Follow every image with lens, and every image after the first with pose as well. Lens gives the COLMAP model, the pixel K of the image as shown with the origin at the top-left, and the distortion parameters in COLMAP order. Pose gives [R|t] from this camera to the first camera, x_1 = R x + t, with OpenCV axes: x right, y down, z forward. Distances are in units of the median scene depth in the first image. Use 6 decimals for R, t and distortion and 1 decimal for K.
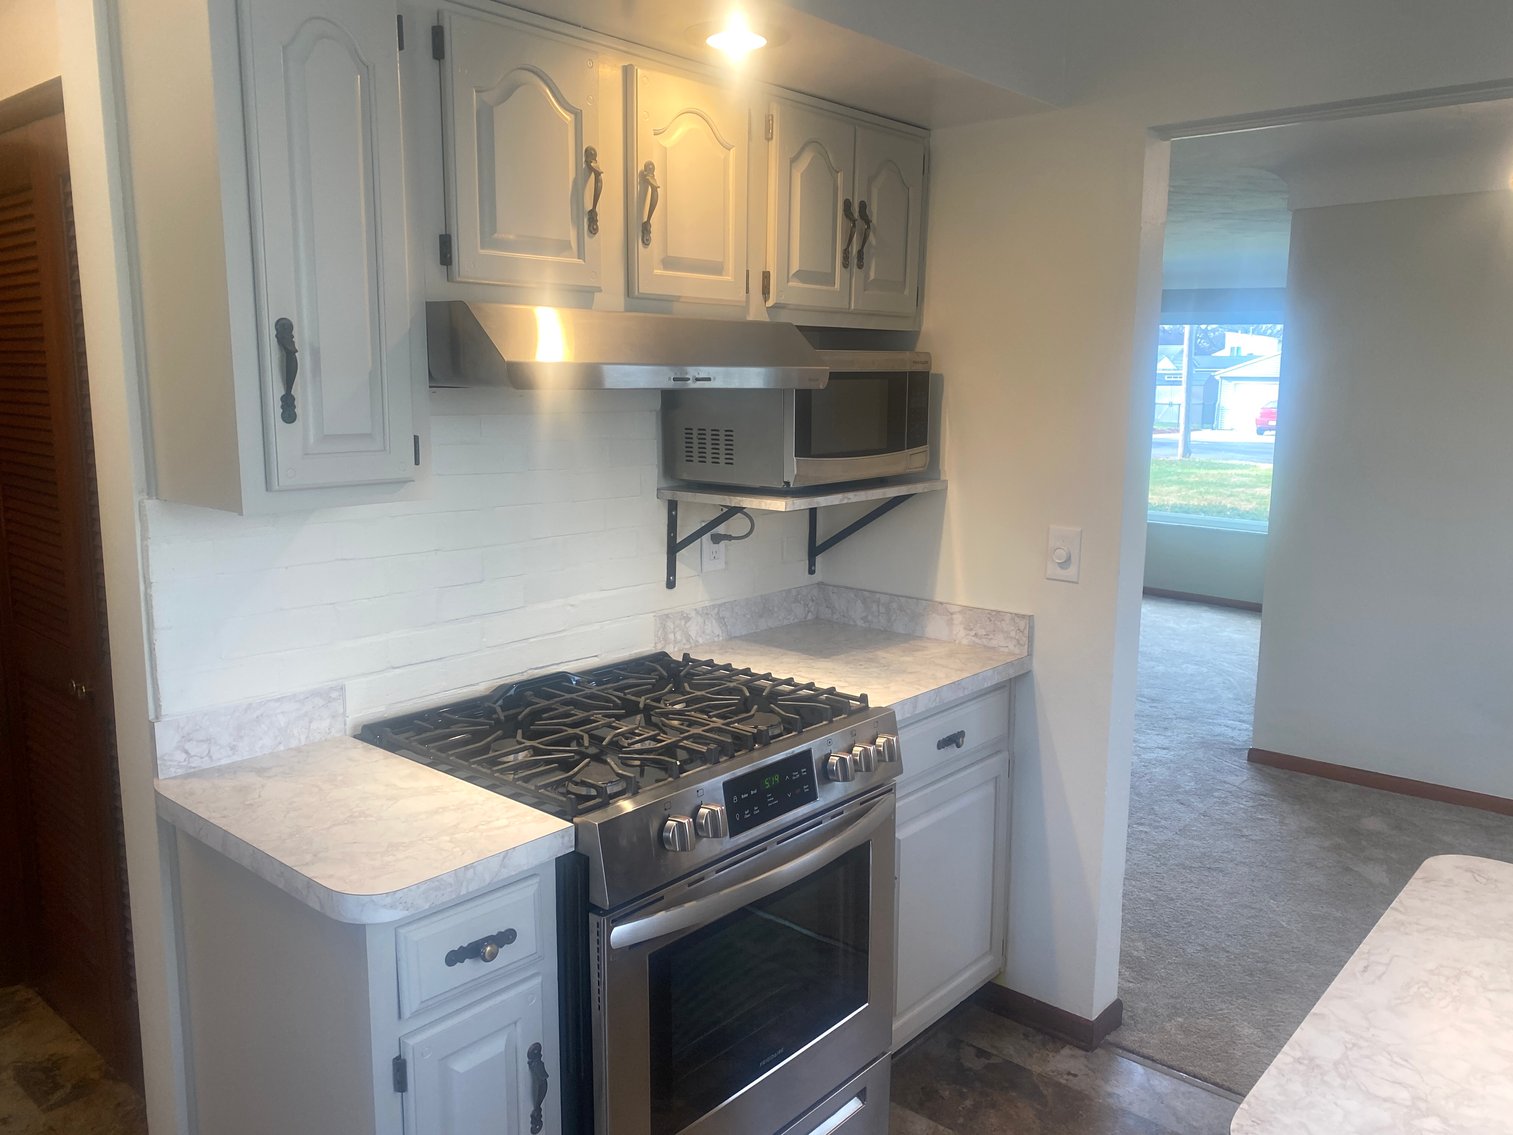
lens RADIAL K [[1160.9, 0, 763.7], [0, 1160.9, 565.0], [0, 0, 1]] dist [0.054808, -0.034797]
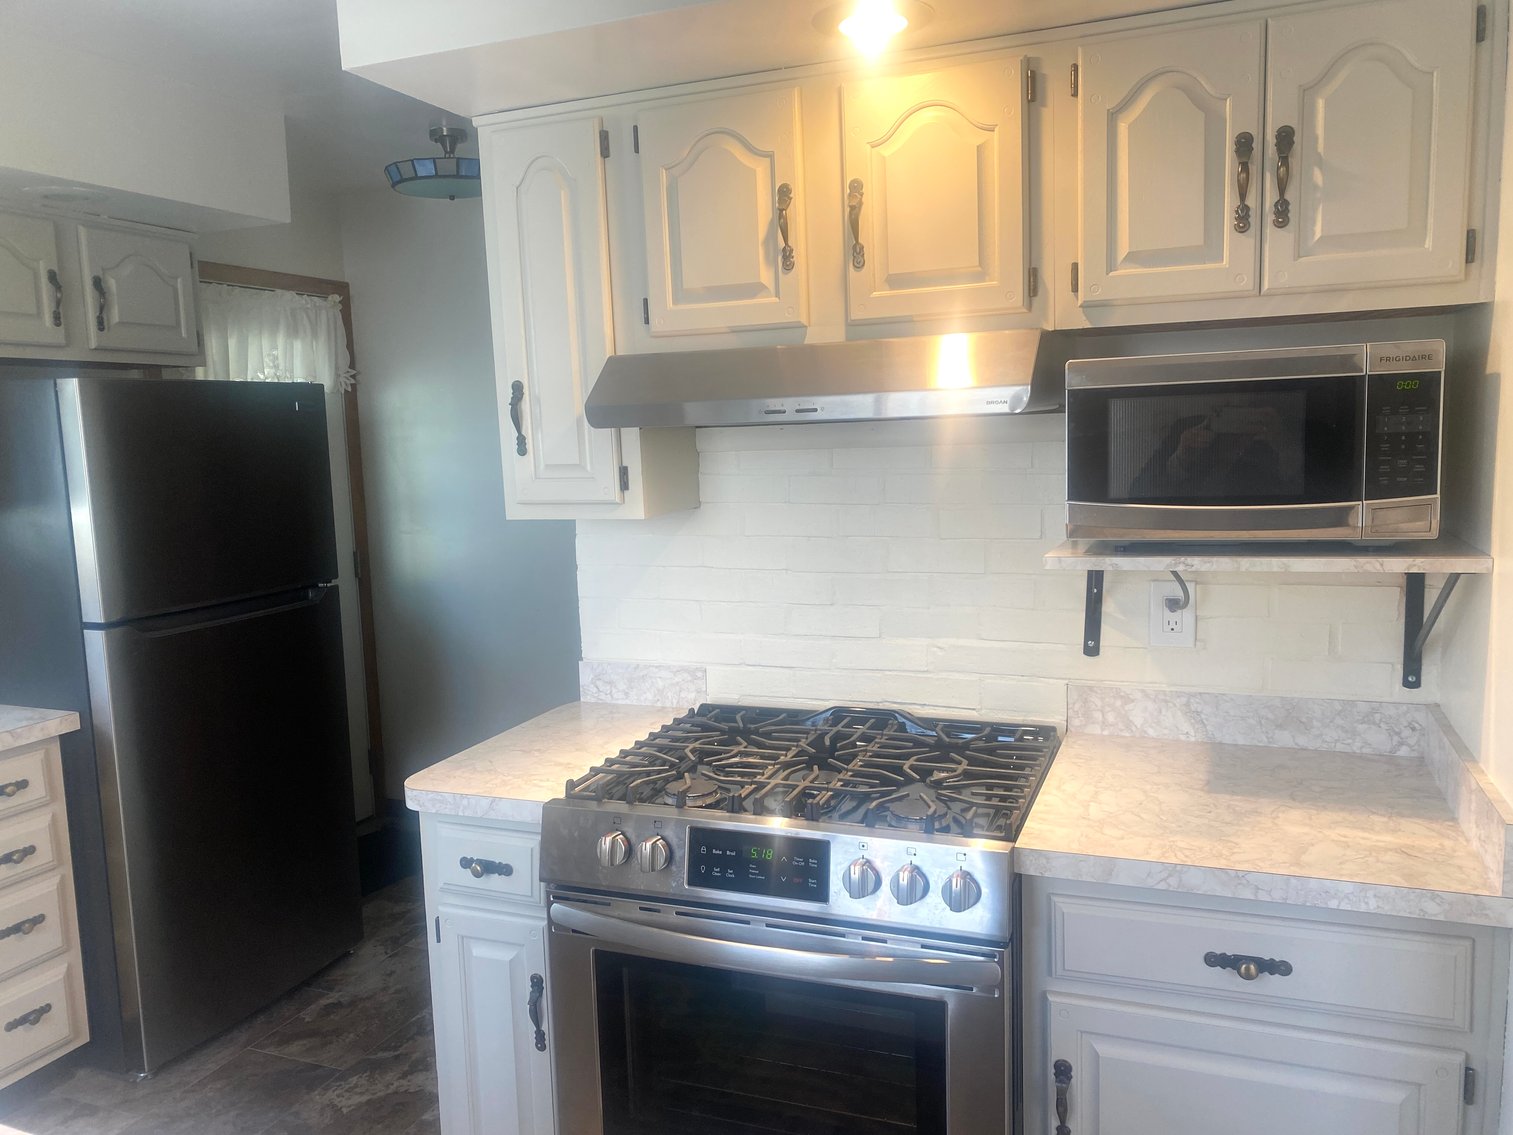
lens RADIAL K [[1160.9, 0, 761.4], [0, 1160.9, 564.4], [0, 0, 1]] dist [0.054808, -0.034797]
pose [[0.330654, 0.098774, -0.938569, 0.768197], [-0.116793, 0.991146, 0.063161, -0.086468], [0.936497, 0.088734, 0.339263, 0.619263]]
